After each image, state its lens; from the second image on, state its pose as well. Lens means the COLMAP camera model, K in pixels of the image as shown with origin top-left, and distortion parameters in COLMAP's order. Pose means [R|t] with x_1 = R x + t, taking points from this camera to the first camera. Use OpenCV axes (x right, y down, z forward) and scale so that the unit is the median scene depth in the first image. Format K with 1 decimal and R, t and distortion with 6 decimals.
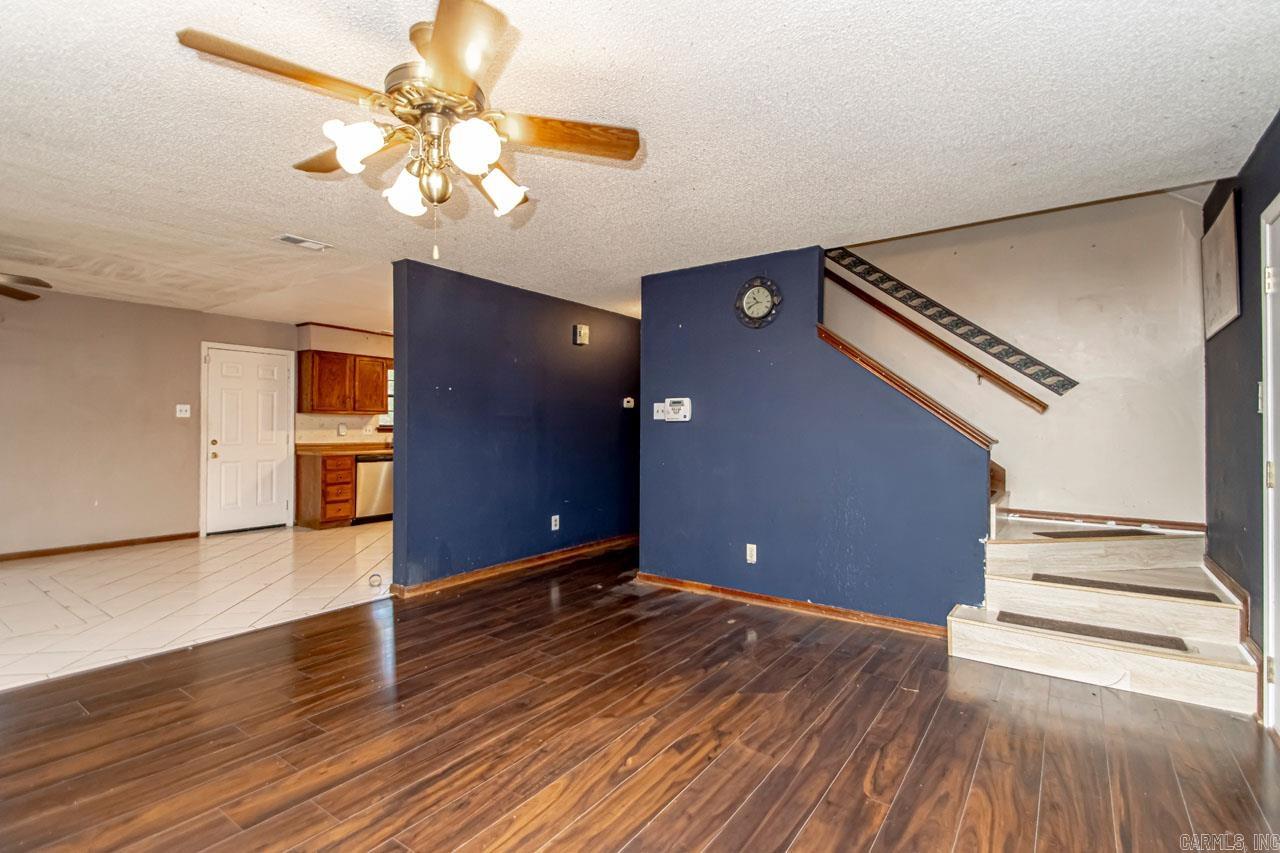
lens RADIAL K [[595.3, 0, 665.6], [0, 595.3, 422.5], [0, 0, 1]] dist [0.024049, -0.015290]
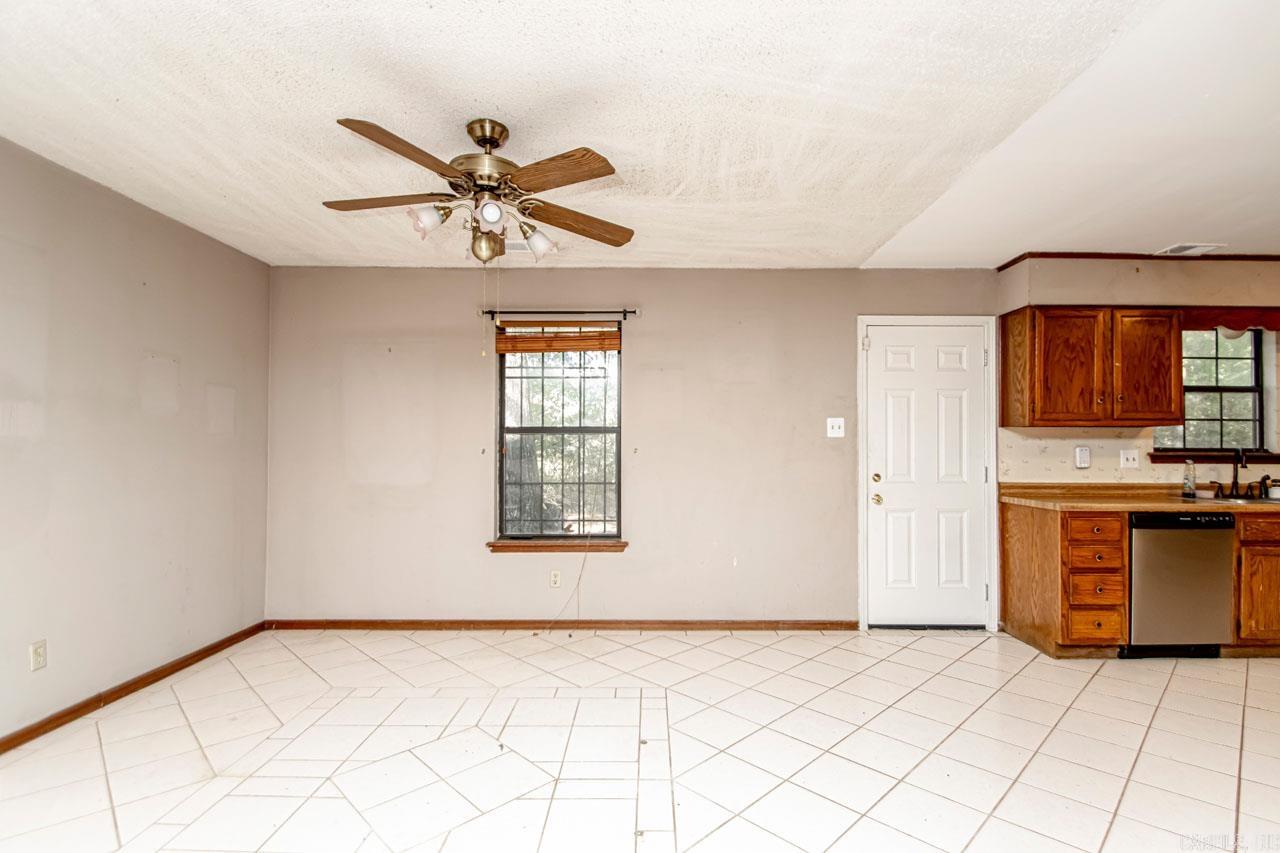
lens RADIAL K [[614.7, 0, 654.3], [0, 614.7, 442.6], [0, 0, 1]] dist [0.001966, -0.013696]
pose [[0.564200, -0.011571, -0.825557, -0.365345], [0.009021, 0.999929, -0.007850, 0.000409], [0.825589, -0.003018, 0.564264, 0.463312]]
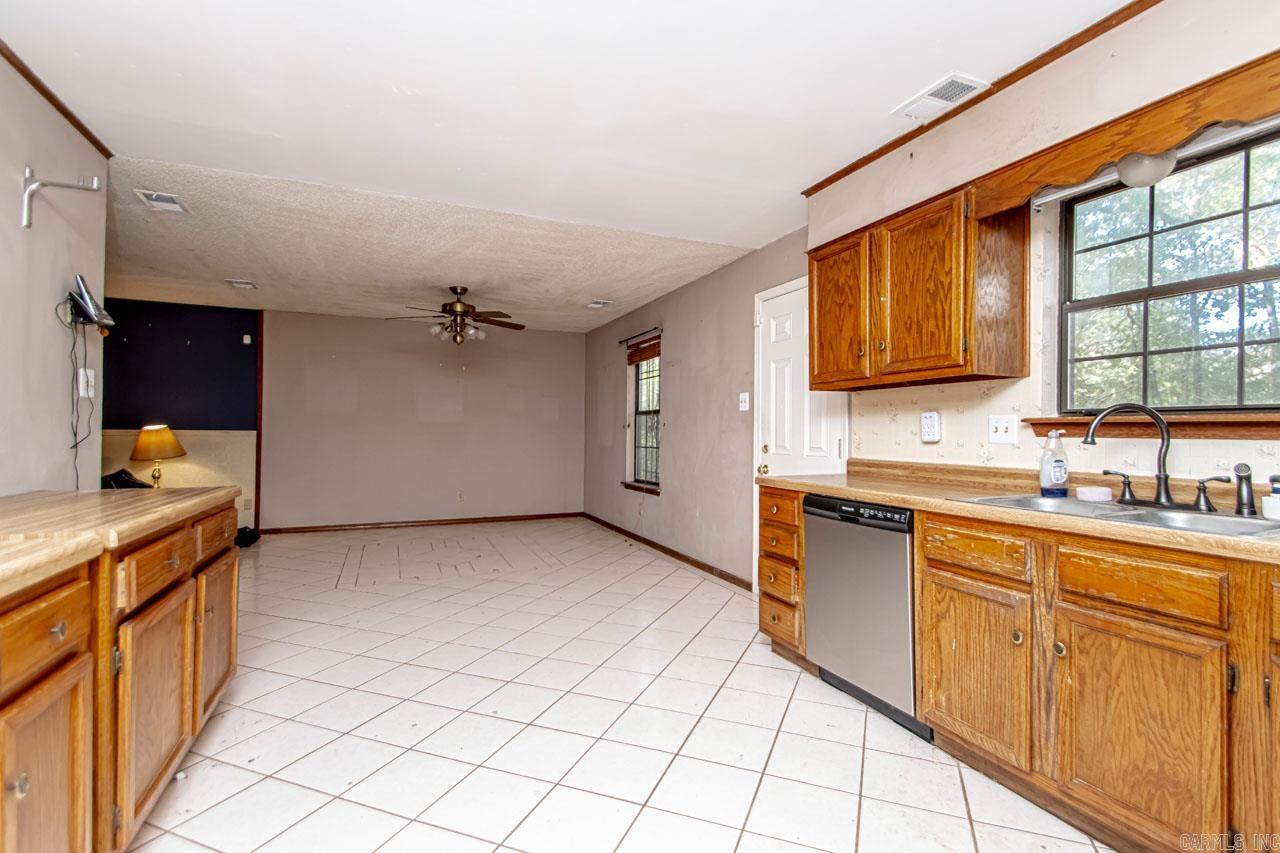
lens RADIAL K [[593.1, 0, 656.7], [0, 593.1, 429.2], [0, 0, 1]] dist [0.017570, -0.016203]
pose [[-0.524580, -0.012464, -0.851270, -0.162597], [0.000977, 0.999883, -0.015241, 0.022282], [0.851361, -0.008827, -0.524506, 1.236047]]
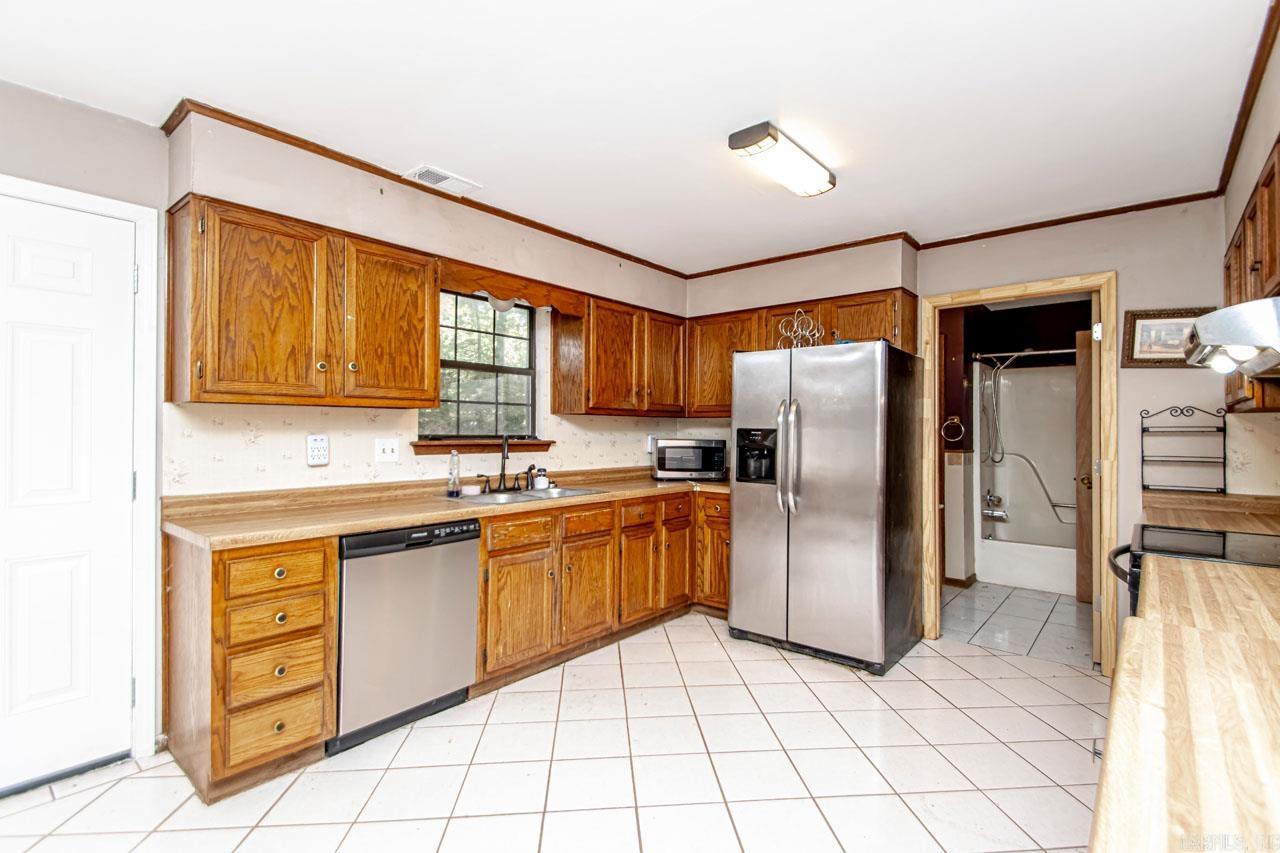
lens RADIAL K [[588.8, 0, 653.8], [0, 588.8, 426.4], [0, 0, 1]] dist [0.016206, -0.000359]
pose [[0.995957, -0.000080, -0.089827, -0.360768], [0.000633, 0.999981, 0.006123, -0.004749], [0.089824, -0.006155, 0.995939, 0.781719]]
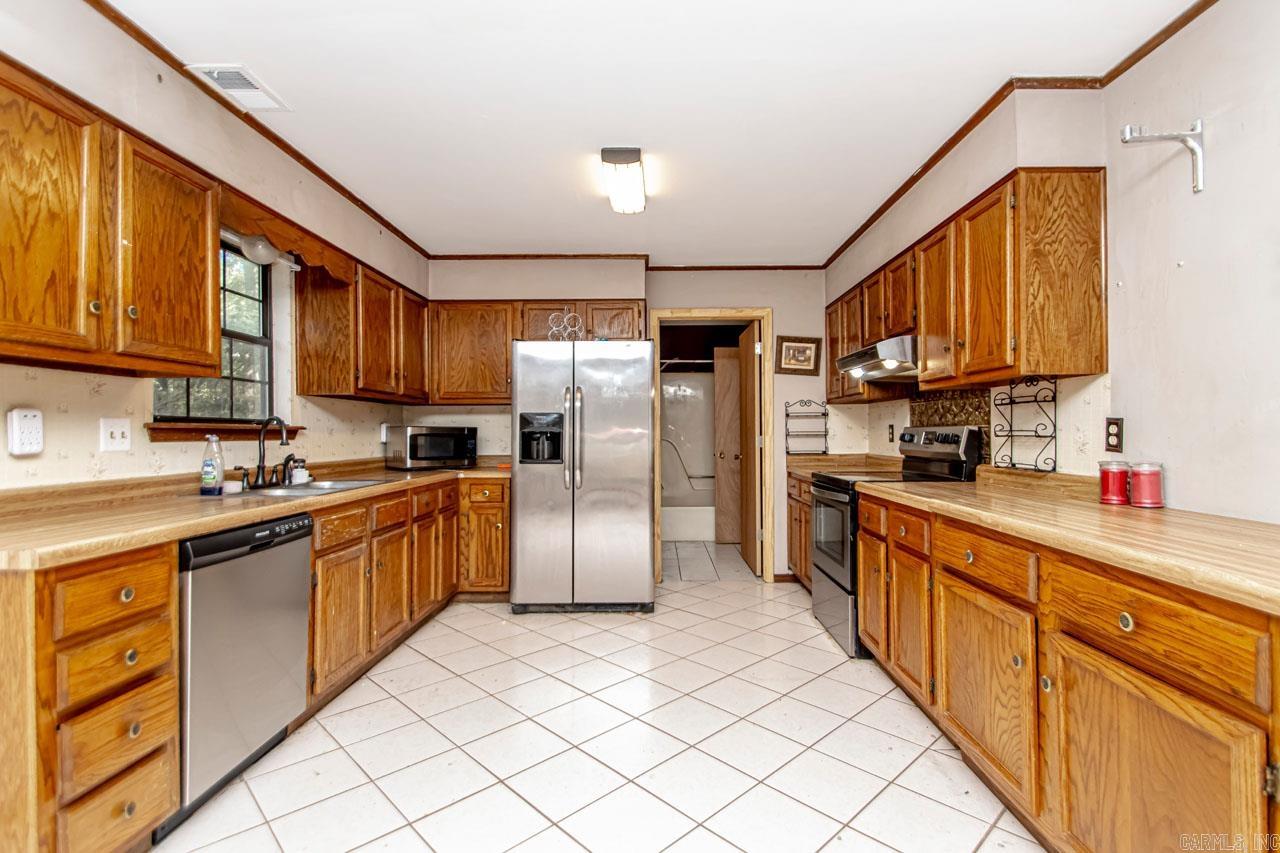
lens RADIAL K [[593.1, 0, 656.7], [0, 593.1, 429.2], [0, 0, 1]] dist [0.017570, -0.016203]
pose [[0.827392, -0.006863, 0.561583, -0.547007], [0.002298, 0.999958, 0.008834, 0.011475], [-0.561620, -0.006019, 0.827373, 0.781169]]
